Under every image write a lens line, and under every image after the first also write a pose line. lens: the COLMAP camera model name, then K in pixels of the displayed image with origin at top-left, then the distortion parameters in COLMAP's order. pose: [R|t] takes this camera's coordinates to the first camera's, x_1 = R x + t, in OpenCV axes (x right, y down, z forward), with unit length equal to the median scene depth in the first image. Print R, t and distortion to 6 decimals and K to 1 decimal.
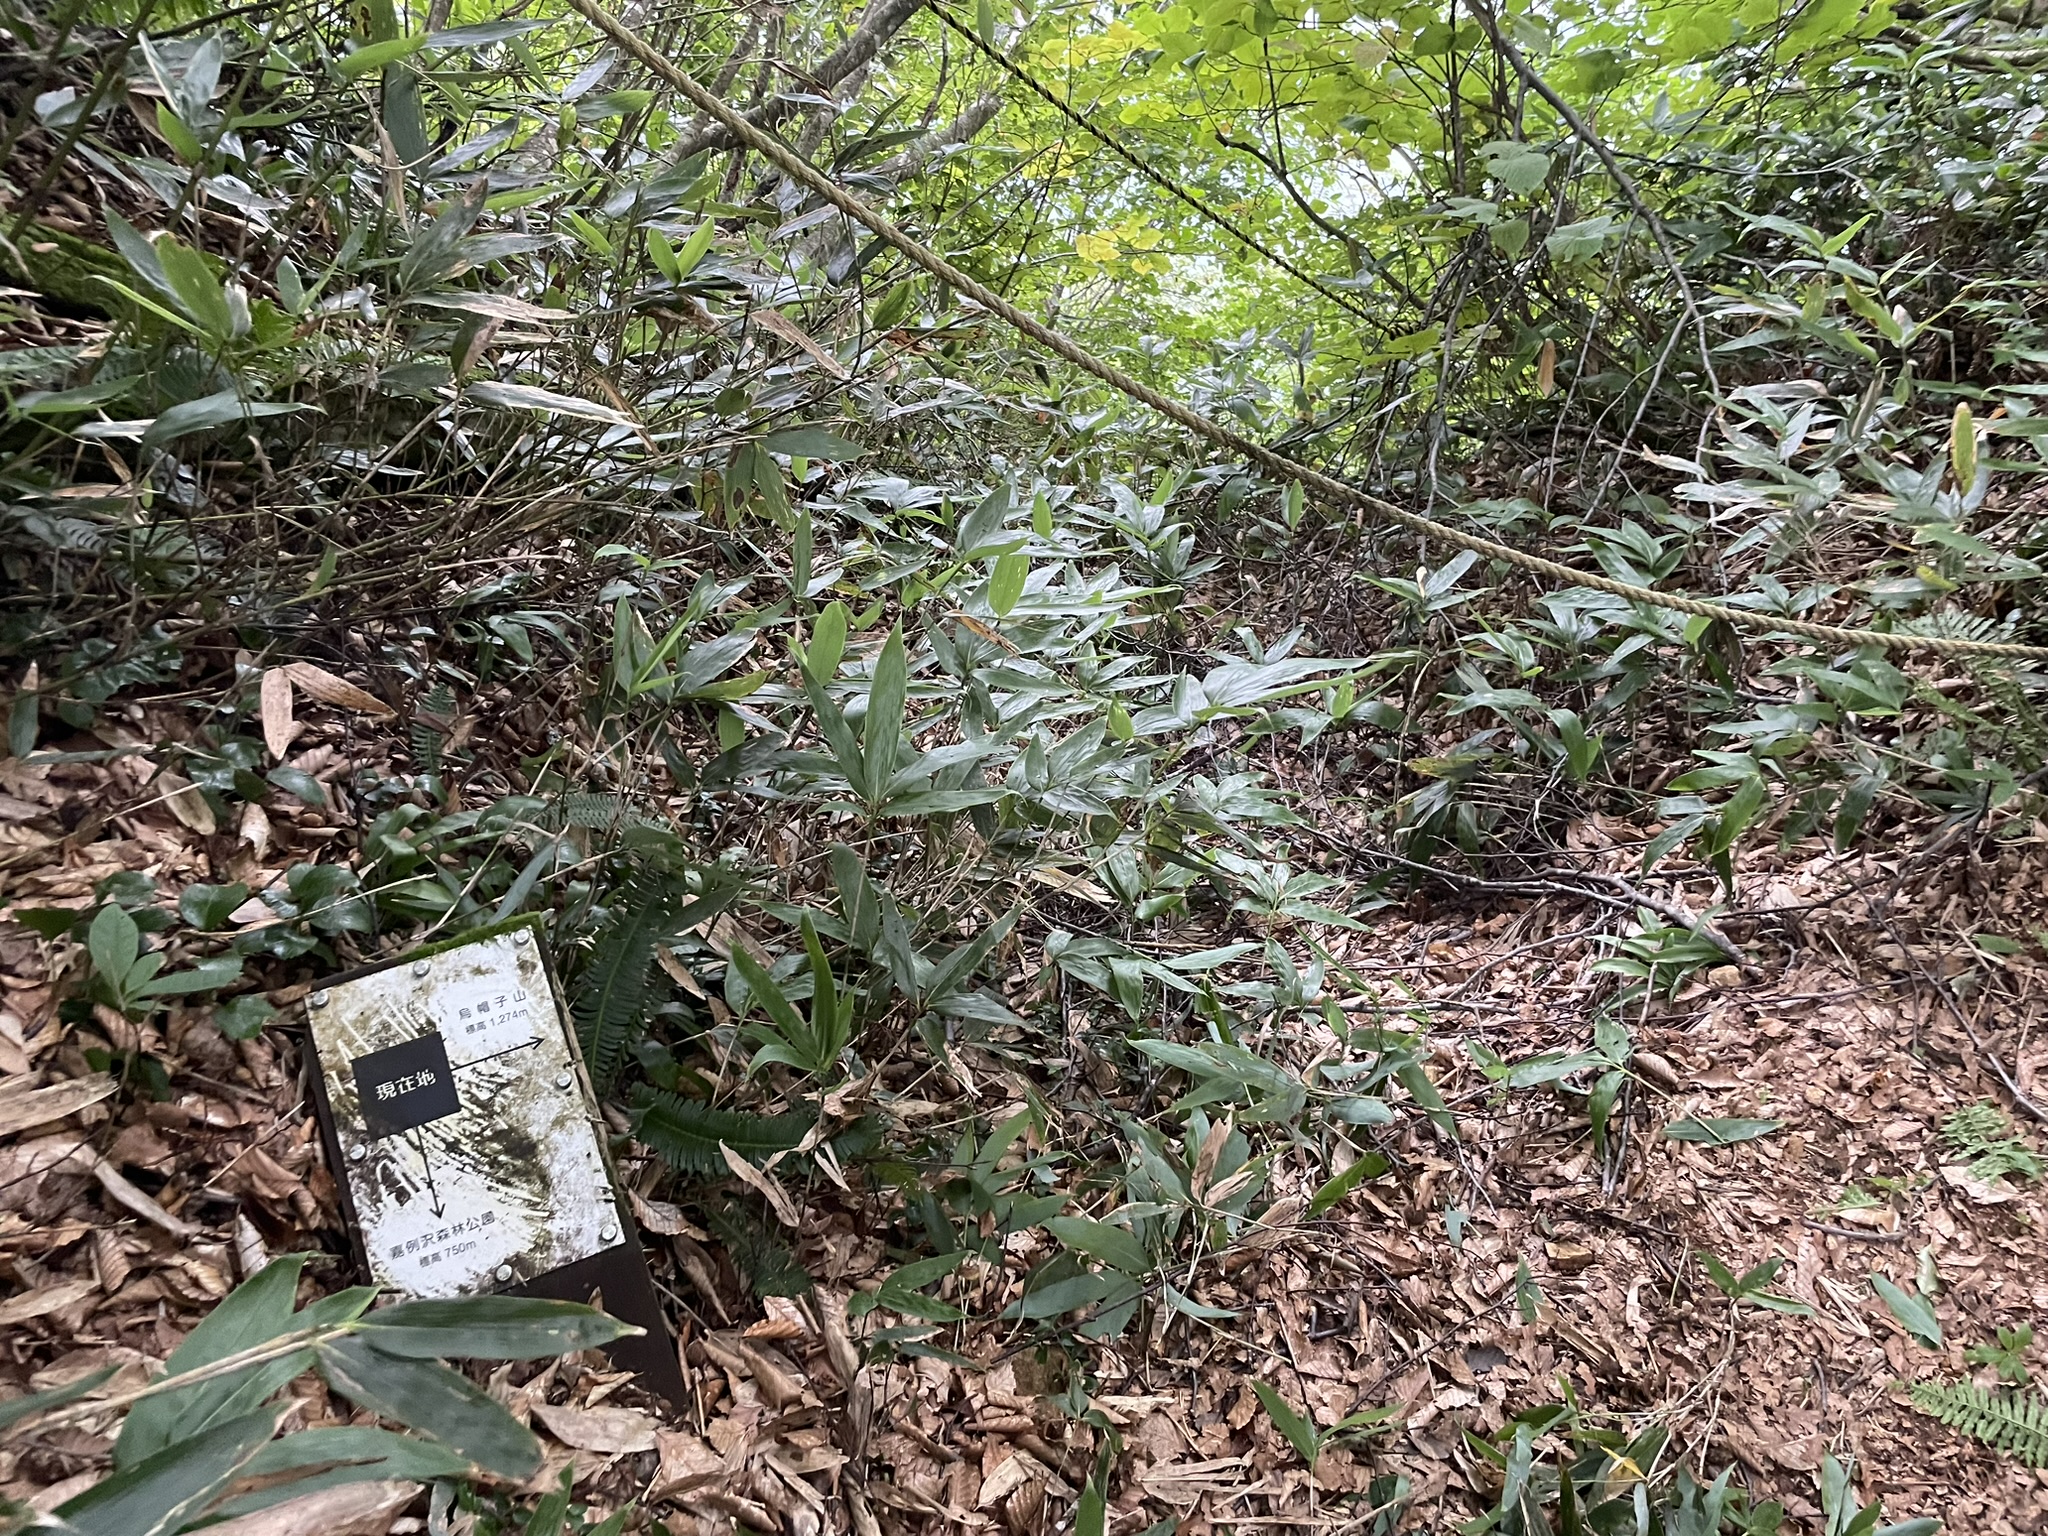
lens RADIAL K [[1570.4, 0, 1015.8], [0, 1570.4, 795.0], [0, 0, 1]] dist [0.085791, -0.112927]
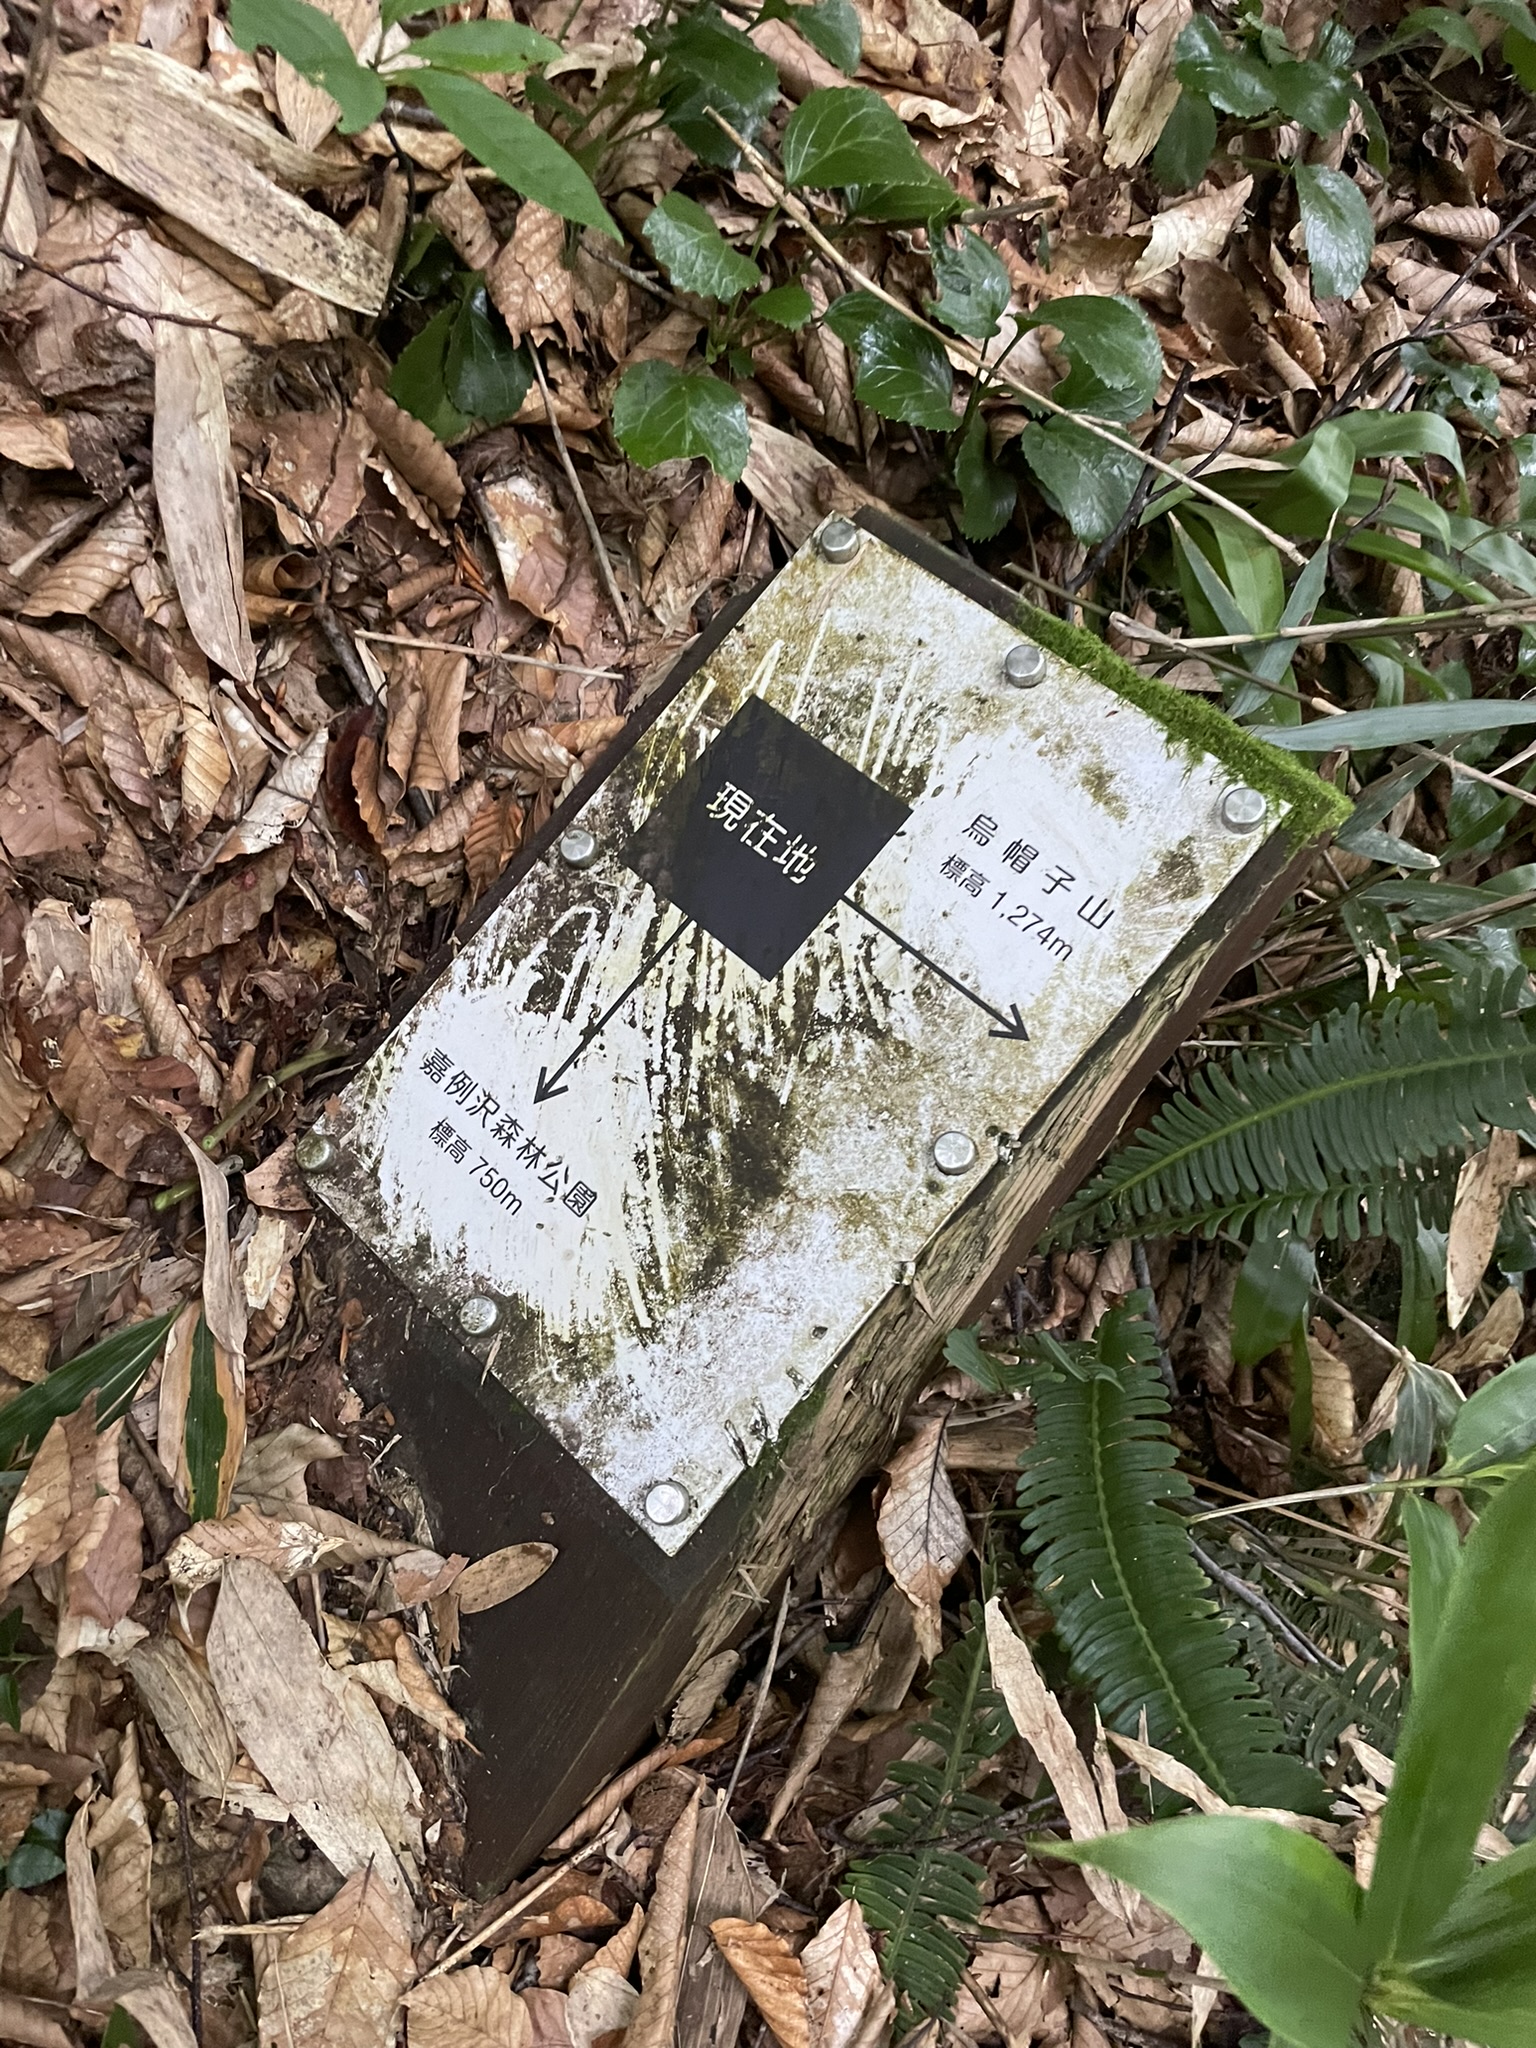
lens RADIAL K [[1602.3, 0, 768.0], [0, 1602.3, 1024.0], [0, 0, 1]] dist [0.099400, -0.139901]
pose [[0.382035, 0.786167, -0.485789, -0.153717], [-0.666515, 0.598522, 0.444443, 0.033084], [0.640161, 0.153993, 0.752648, 0.714511]]
